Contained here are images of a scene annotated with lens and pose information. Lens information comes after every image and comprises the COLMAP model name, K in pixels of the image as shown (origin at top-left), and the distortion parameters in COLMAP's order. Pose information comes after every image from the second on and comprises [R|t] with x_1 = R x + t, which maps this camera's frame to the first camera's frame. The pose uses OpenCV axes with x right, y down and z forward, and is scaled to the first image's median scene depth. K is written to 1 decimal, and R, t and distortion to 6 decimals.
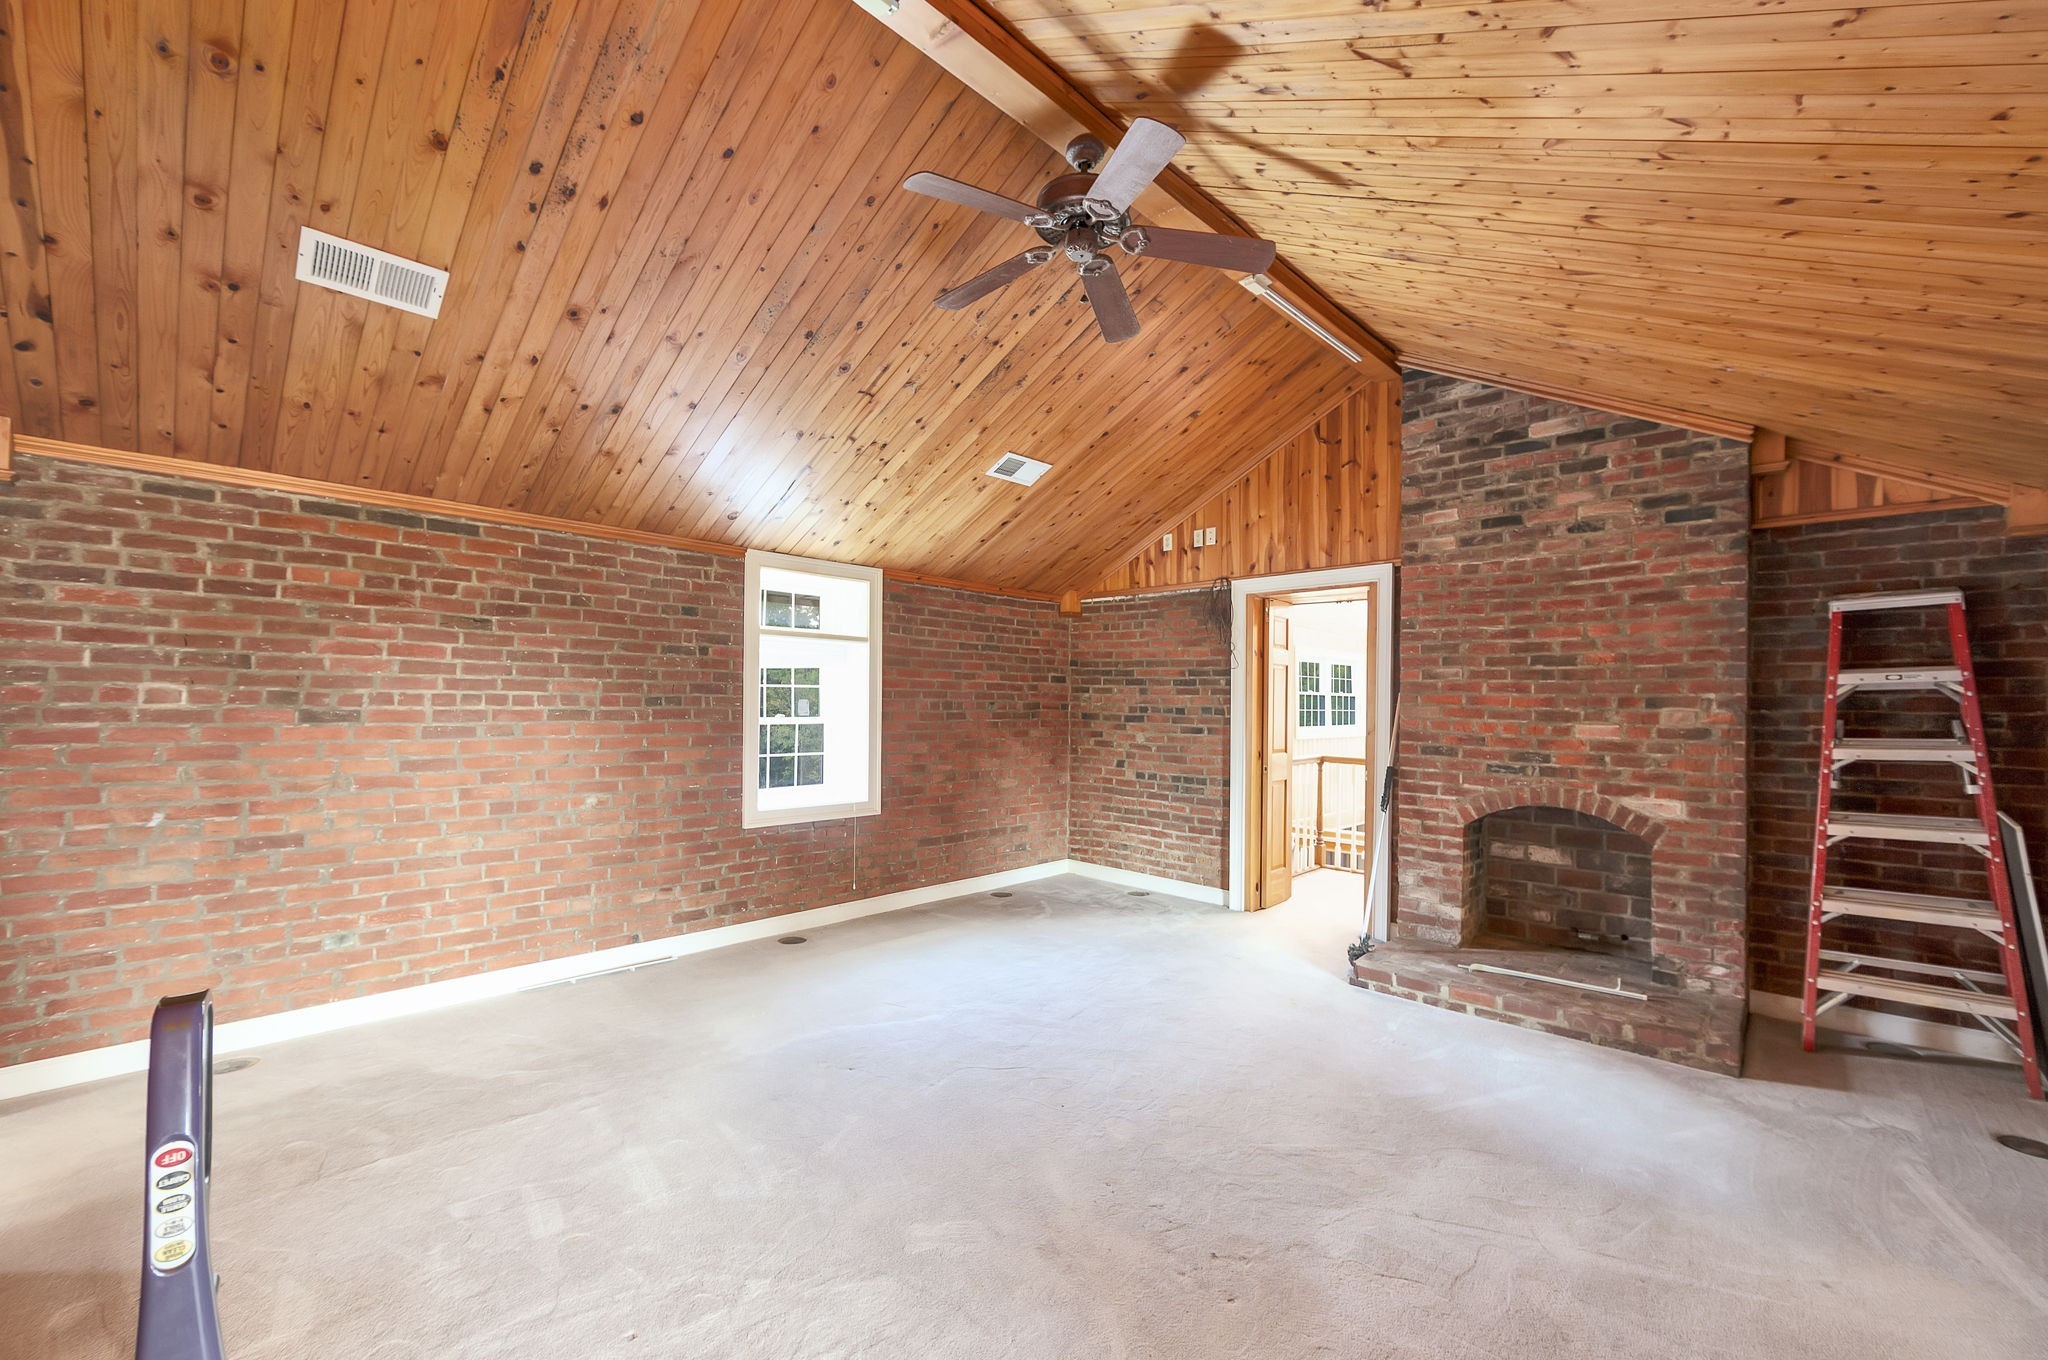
lens RADIAL K [[826.8, 0, 1026.6], [0, 826.8, 689.1], [0, 0, 1]] dist [-0.000203, 0.000007]
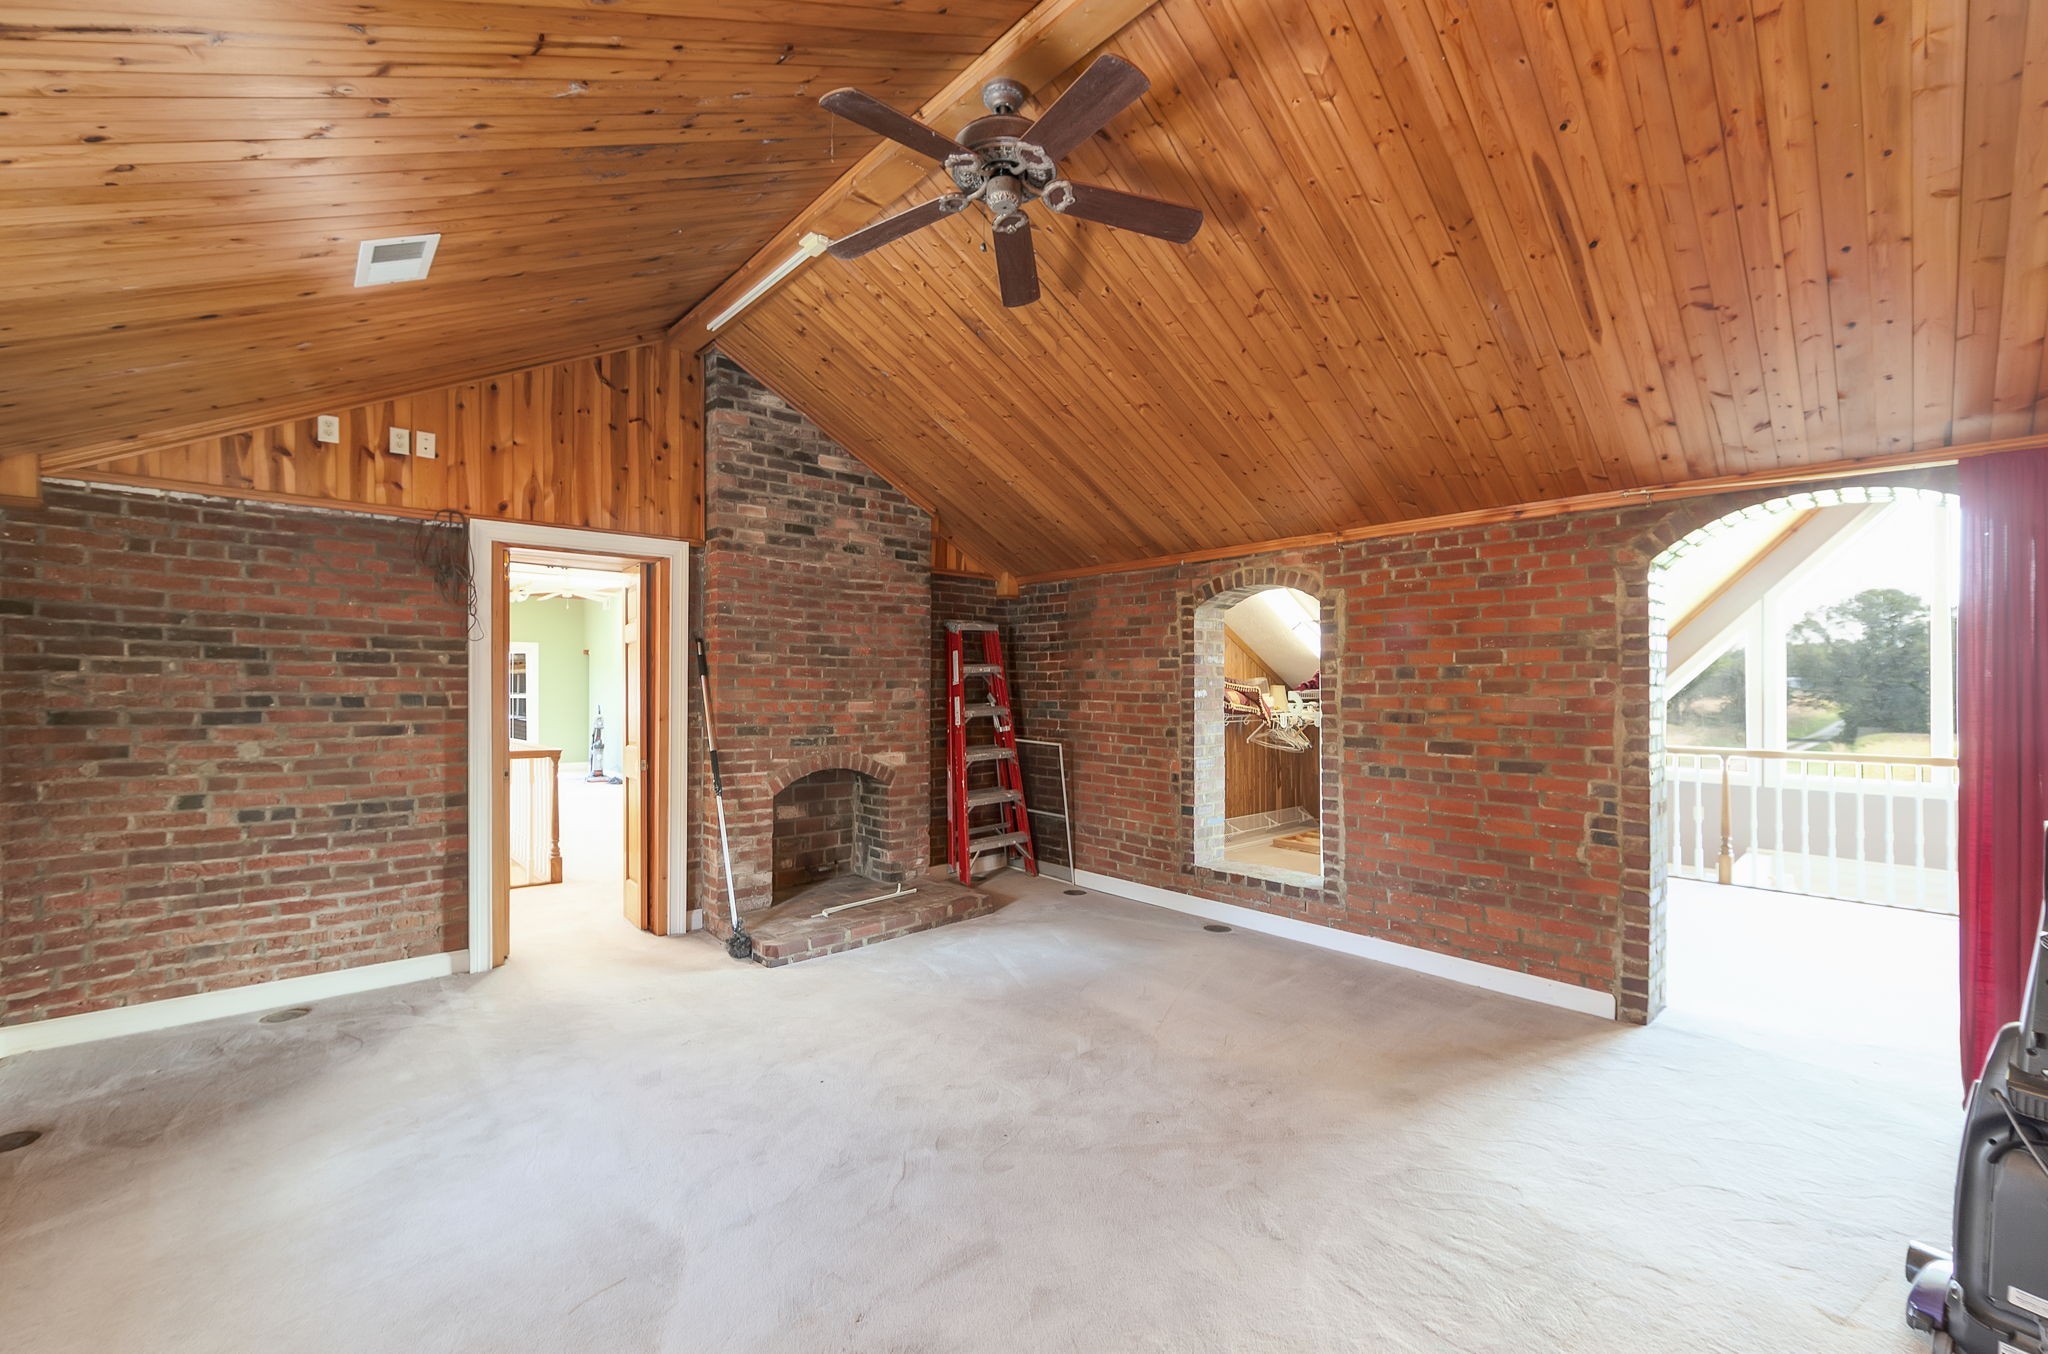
lens RADIAL K [[830.6, 0, 1024.0], [0, 830.6, 677.0], [0, 0, 1]] dist [-0.000688, -0.000070]
pose [[0.069455, -0.001462, 0.997584, -0.551479], [-0.016417, 0.999862, 0.002608, -0.003389], [-0.997450, -0.016559, 0.069421, 0.585704]]
